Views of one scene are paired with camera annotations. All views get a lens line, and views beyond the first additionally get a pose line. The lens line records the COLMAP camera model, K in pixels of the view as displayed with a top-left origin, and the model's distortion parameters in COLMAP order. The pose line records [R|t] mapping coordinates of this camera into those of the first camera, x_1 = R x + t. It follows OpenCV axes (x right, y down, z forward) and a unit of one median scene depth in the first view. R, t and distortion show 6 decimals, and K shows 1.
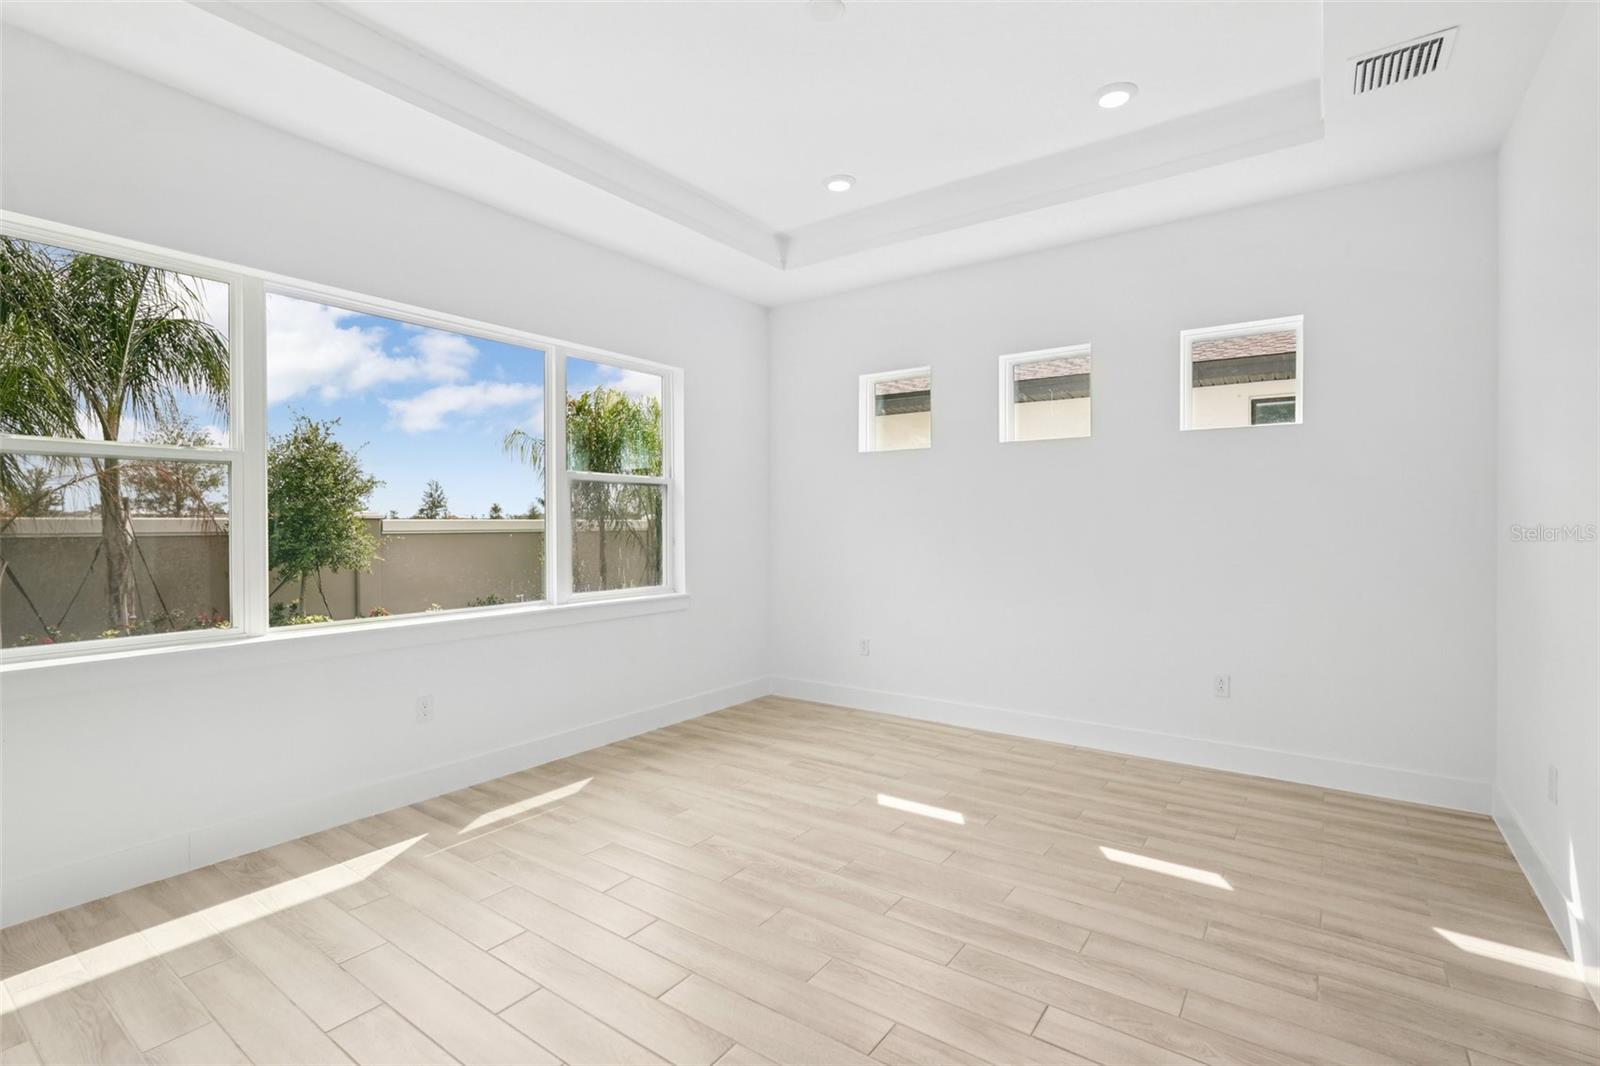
lens RADIAL K [[742.4, 0, 777.7], [0, 742.4, 529.0], [0, 0, 1]] dist [-0.009736, 0.006043]
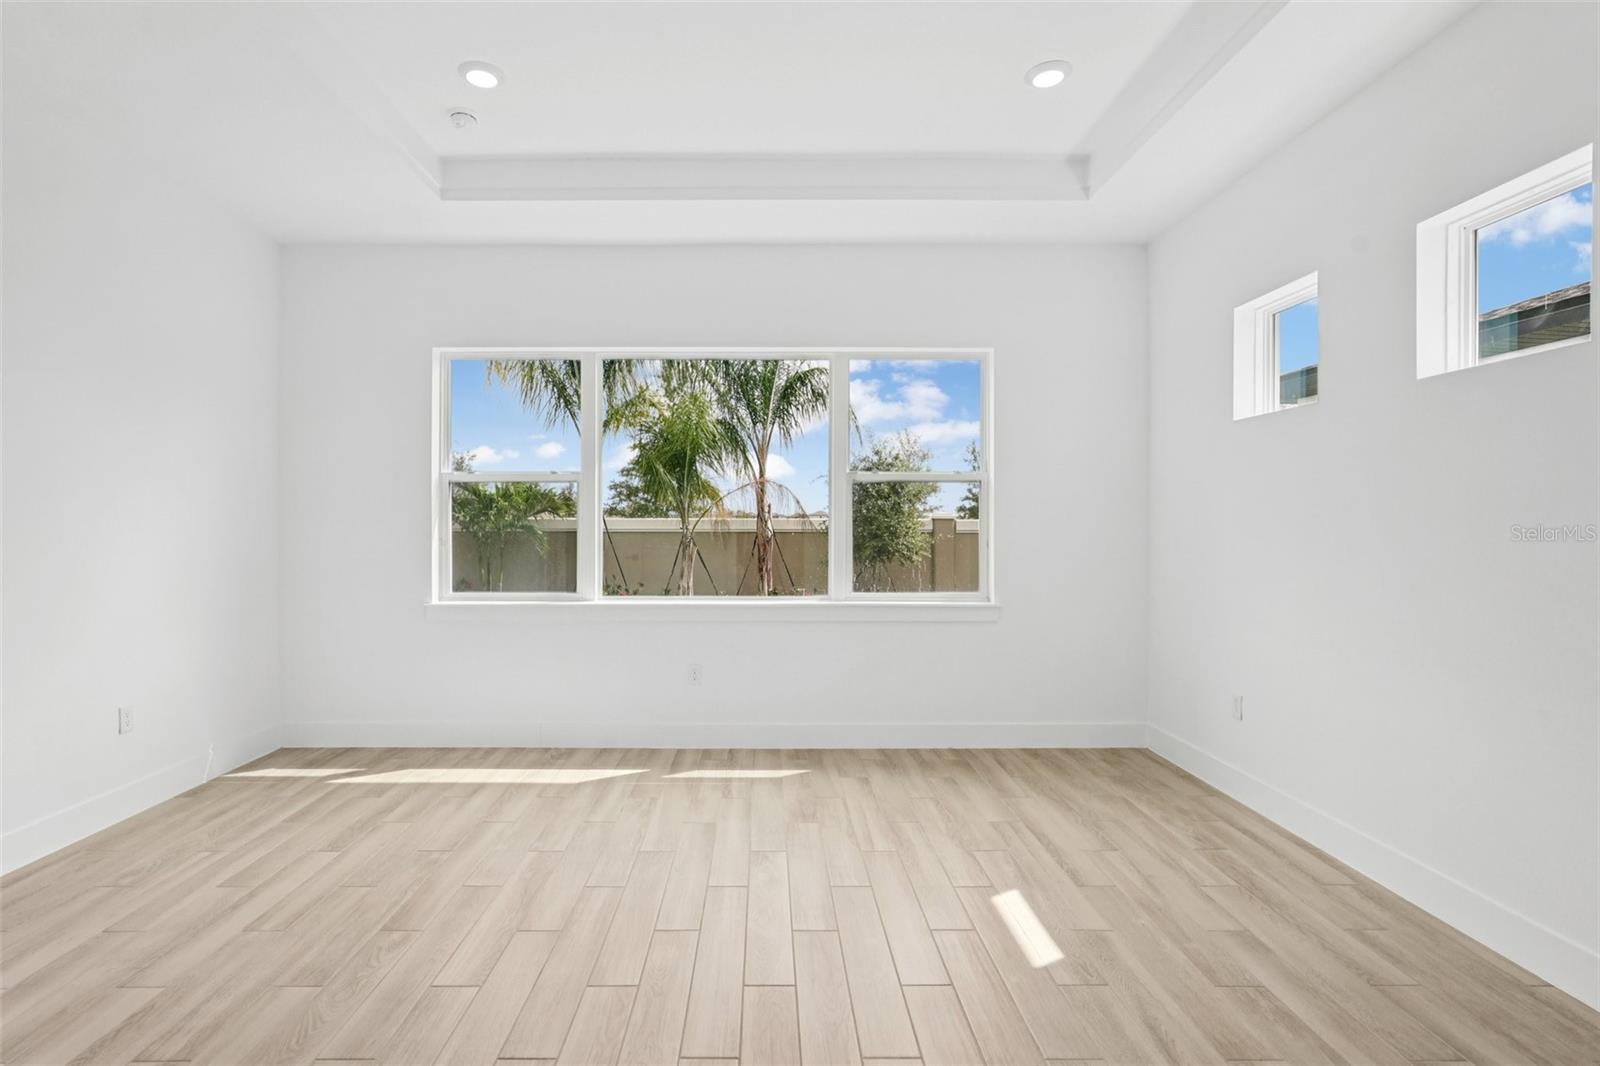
lens RADIAL K [[742.4, 0, 745.7], [0, 742.4, 522.6], [0, 0, 1]] dist [-0.009736, 0.006043]
pose [[0.594032, 0.001947, -0.804439, 0.559105], [-0.007852, 0.999963, -0.003378, -0.004698], [0.804403, 0.008323, 0.594026, 0.334239]]
